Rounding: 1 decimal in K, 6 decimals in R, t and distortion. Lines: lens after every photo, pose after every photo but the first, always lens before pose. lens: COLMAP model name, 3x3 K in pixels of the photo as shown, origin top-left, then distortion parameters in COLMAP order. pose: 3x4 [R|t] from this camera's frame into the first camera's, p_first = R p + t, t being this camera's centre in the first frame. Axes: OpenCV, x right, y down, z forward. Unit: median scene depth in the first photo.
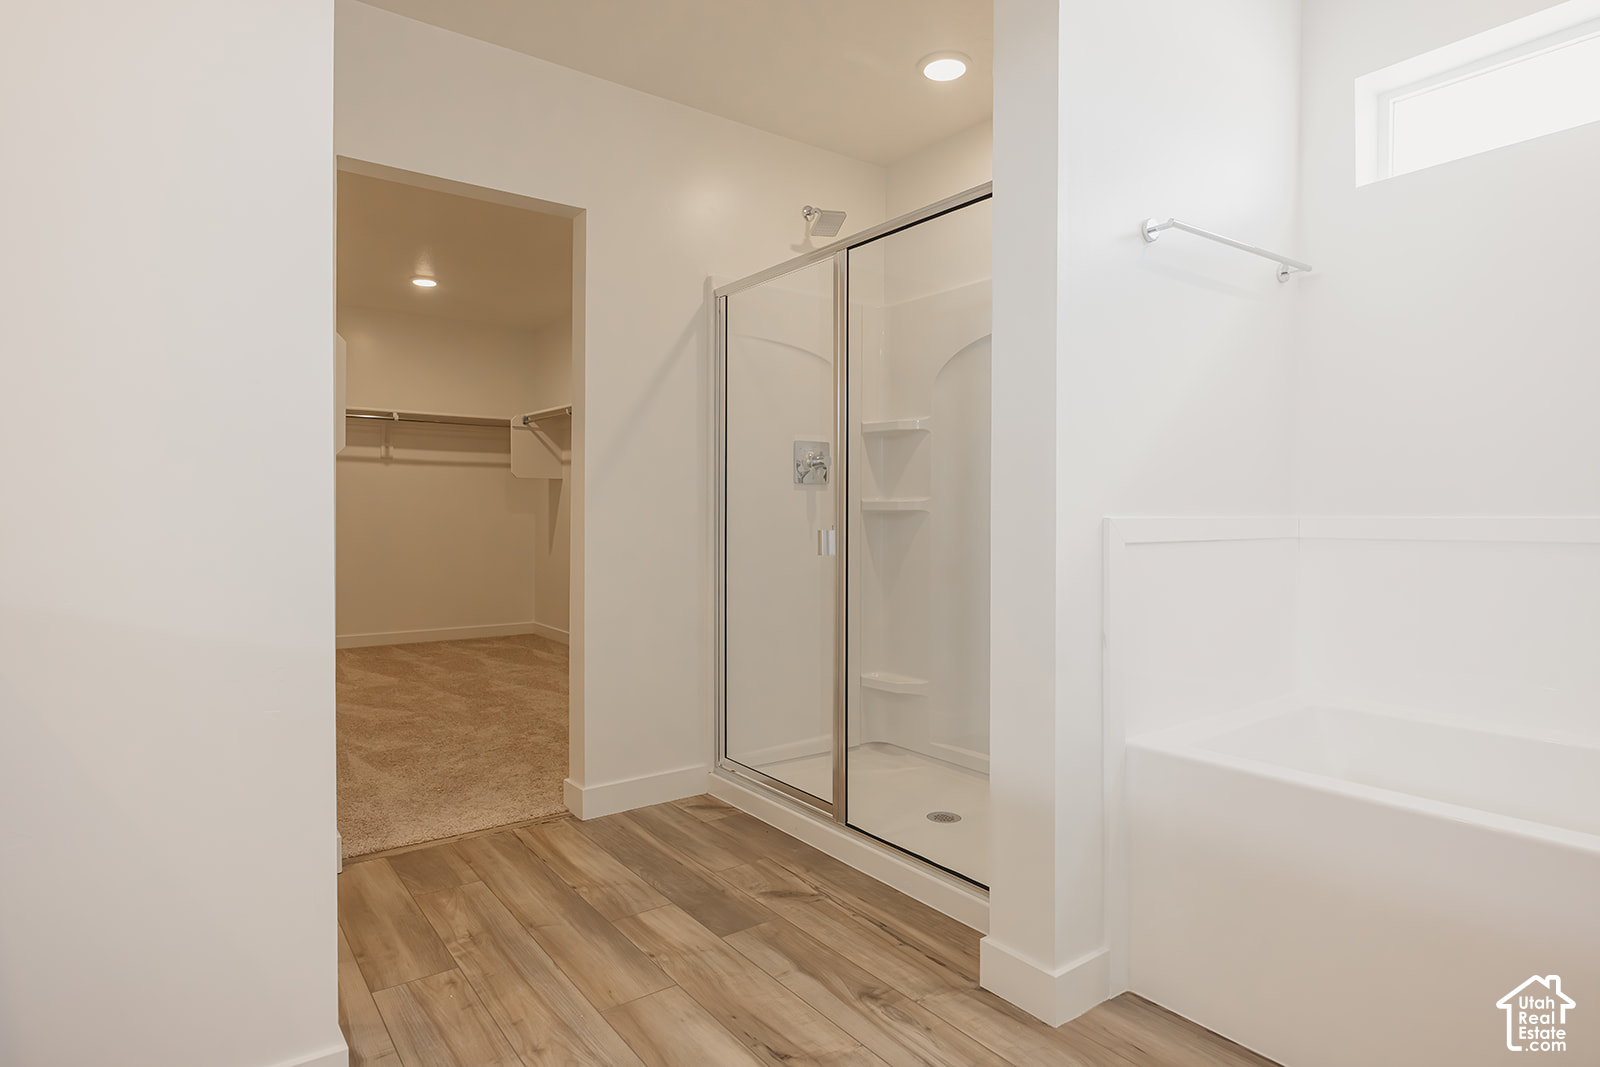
lens RADIAL K [[860.7, 0, 807.0], [0, 860.7, 533.5], [0, 0, 1]] dist [-0.006574, -0.000413]
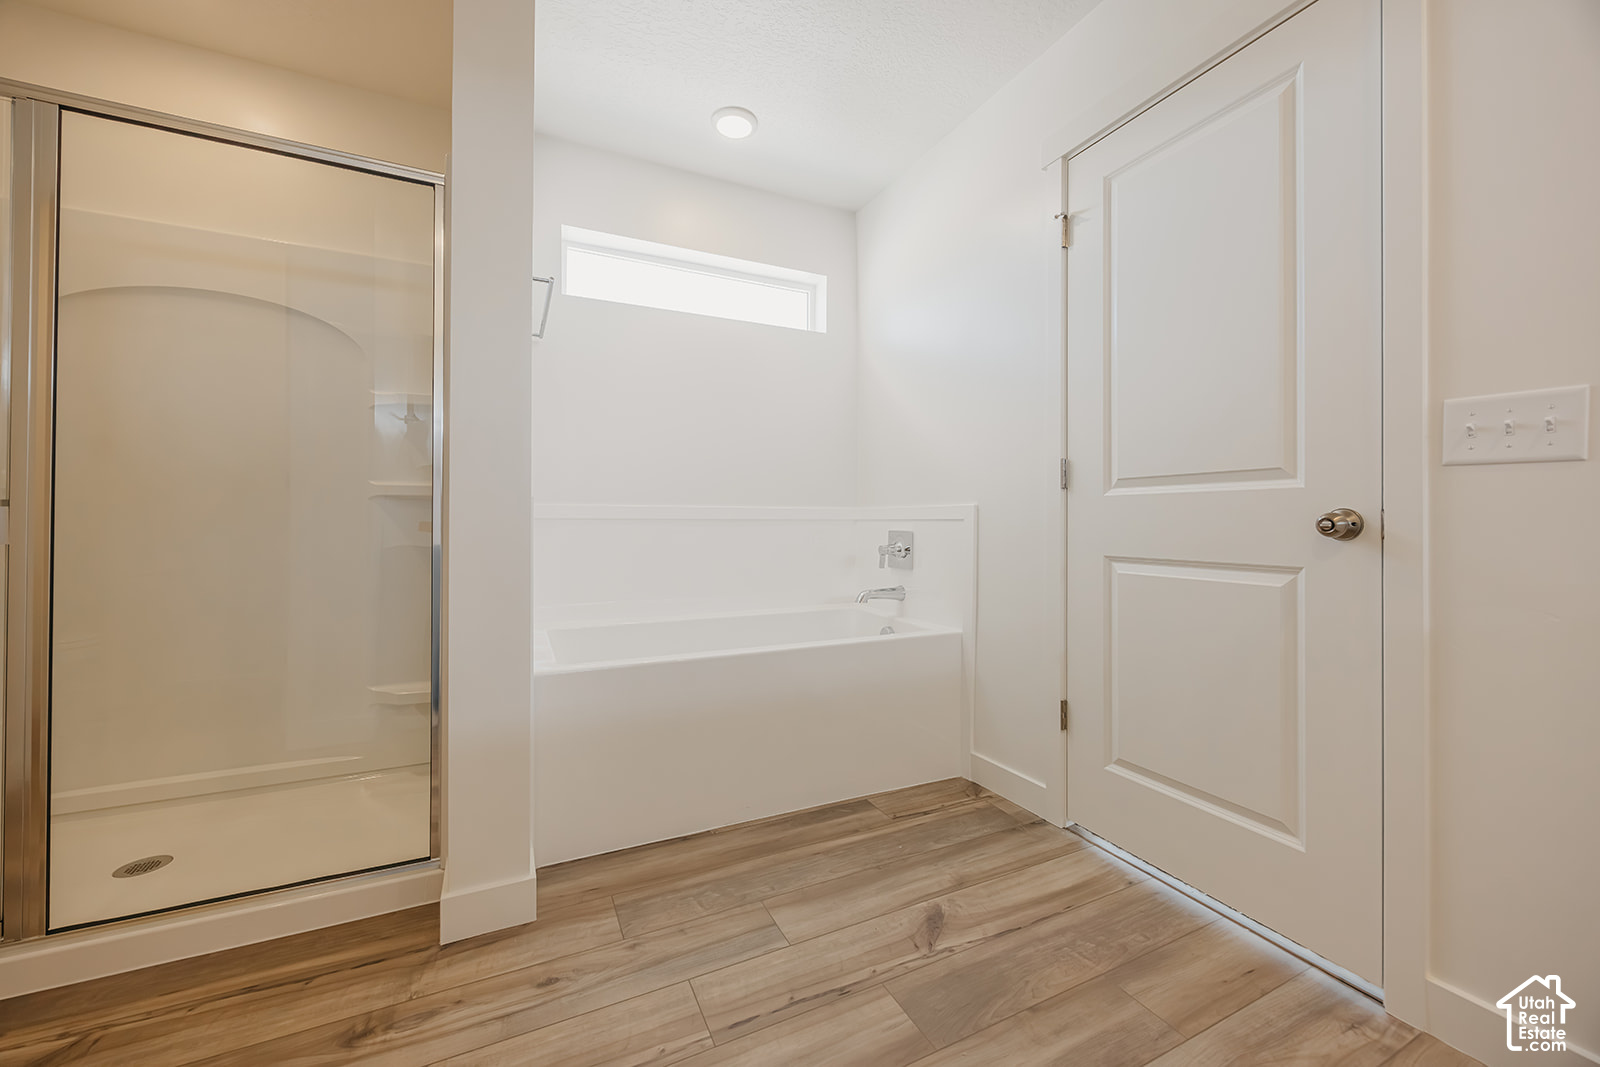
lens RADIAL K [[619.6, 0, 794.2], [0, 619.6, 517.3], [0, 0, 1]] dist [-0.001855, -0.000788]
pose [[0.189671, 0.007977, 0.981815, -0.413615], [0.014231, 0.999840, -0.010872, 0.024121], [-0.981745, 0.016035, 0.189527, 0.397182]]
